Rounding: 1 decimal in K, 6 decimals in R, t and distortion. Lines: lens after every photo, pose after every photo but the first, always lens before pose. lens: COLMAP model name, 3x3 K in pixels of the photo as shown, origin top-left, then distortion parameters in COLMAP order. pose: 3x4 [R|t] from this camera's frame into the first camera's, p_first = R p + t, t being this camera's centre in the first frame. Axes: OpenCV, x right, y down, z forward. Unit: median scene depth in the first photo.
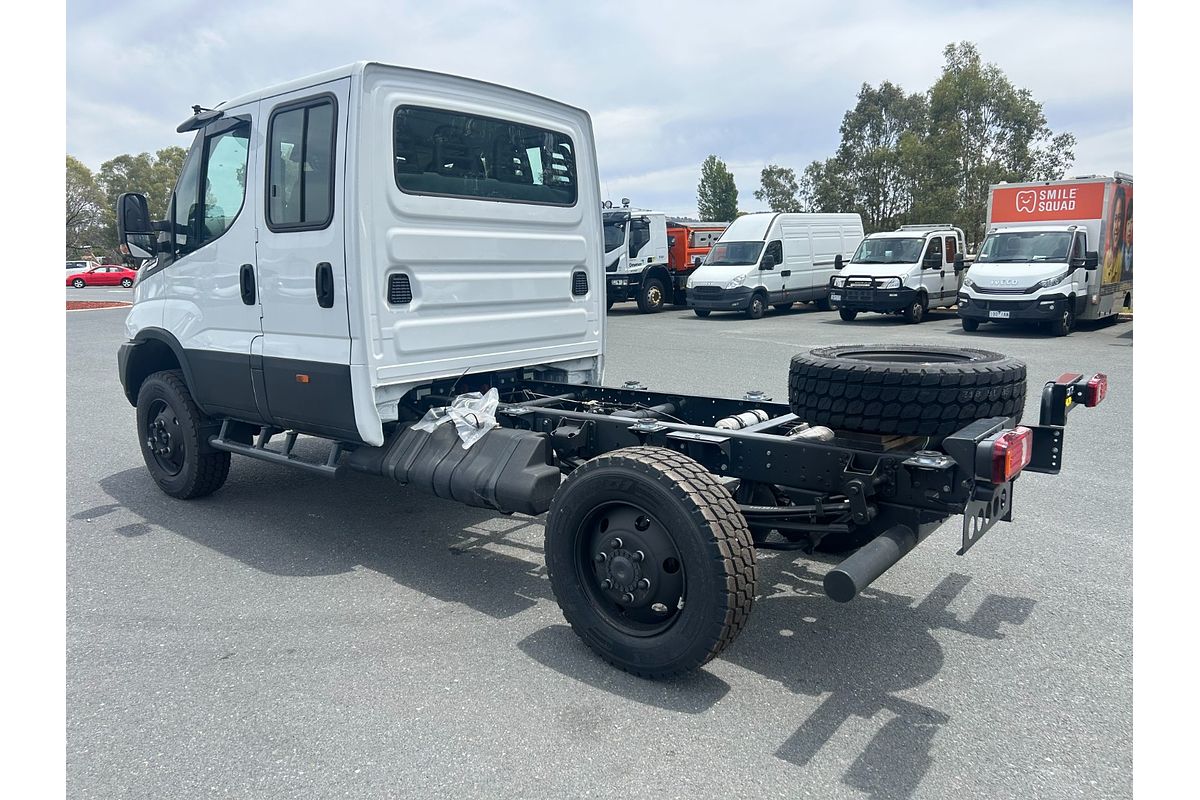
lens RADIAL K [[810.9, 0, 600.0], [0, 810.9, 400.0], [0, 0, 1]] dist [0.026119, -0.002085]
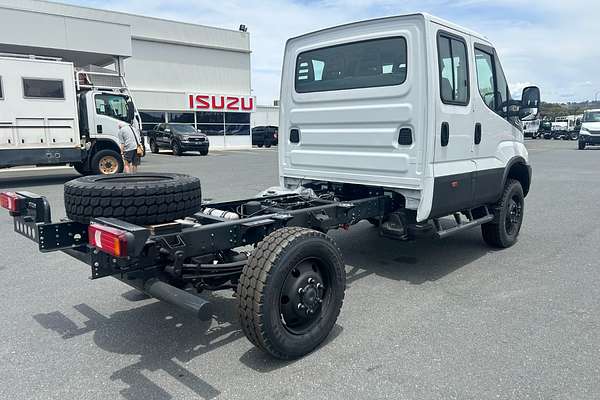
lens RADIAL K [[453.4, 0, 290.7], [0, 453.4, 200.8], [0, 0, 1]] dist [0.034679, -0.003206]
pose [[-0.105443, 0.168632, -0.980023, 0.953789], [-0.149573, 0.971616, 0.183278, -0.177554], [0.983112, 0.165911, -0.077227, 1.039110]]
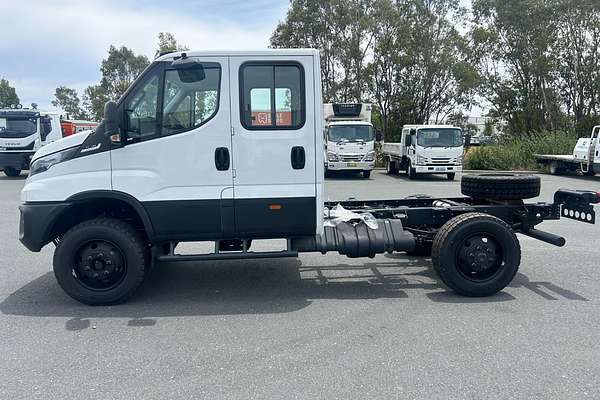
lens RADIAL K [[453.4, 0, 290.7], [0, 453.4, 200.8], [0, 0, 1]] dist [0.034679, -0.003206]
pose [[0.737299, -0.083586, 0.670375, -0.995469], [0.113044, 0.993590, -0.000443, -0.035504], [-0.666041, 0.076109, 0.742022, 0.188872]]
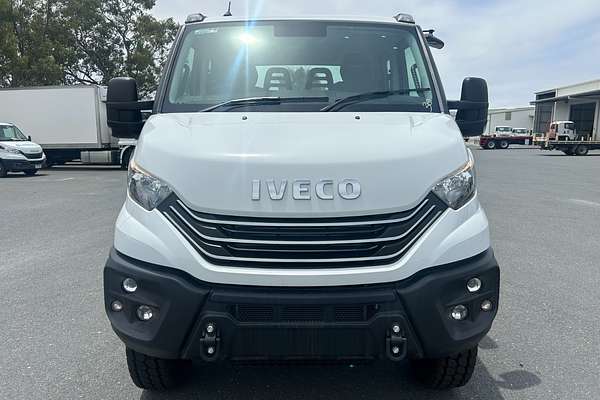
lens RADIAL K [[453.4, 0, 290.7], [0, 453.4, 200.8], [0, 0, 1]] dist [0.034679, -0.003206]
pose [[-0.640322, -0.105158, 0.760874, -0.990281], [0.130674, 0.961230, 0.242819, -0.300203], [-0.756910, 0.254909, -0.601755, 1.756103]]
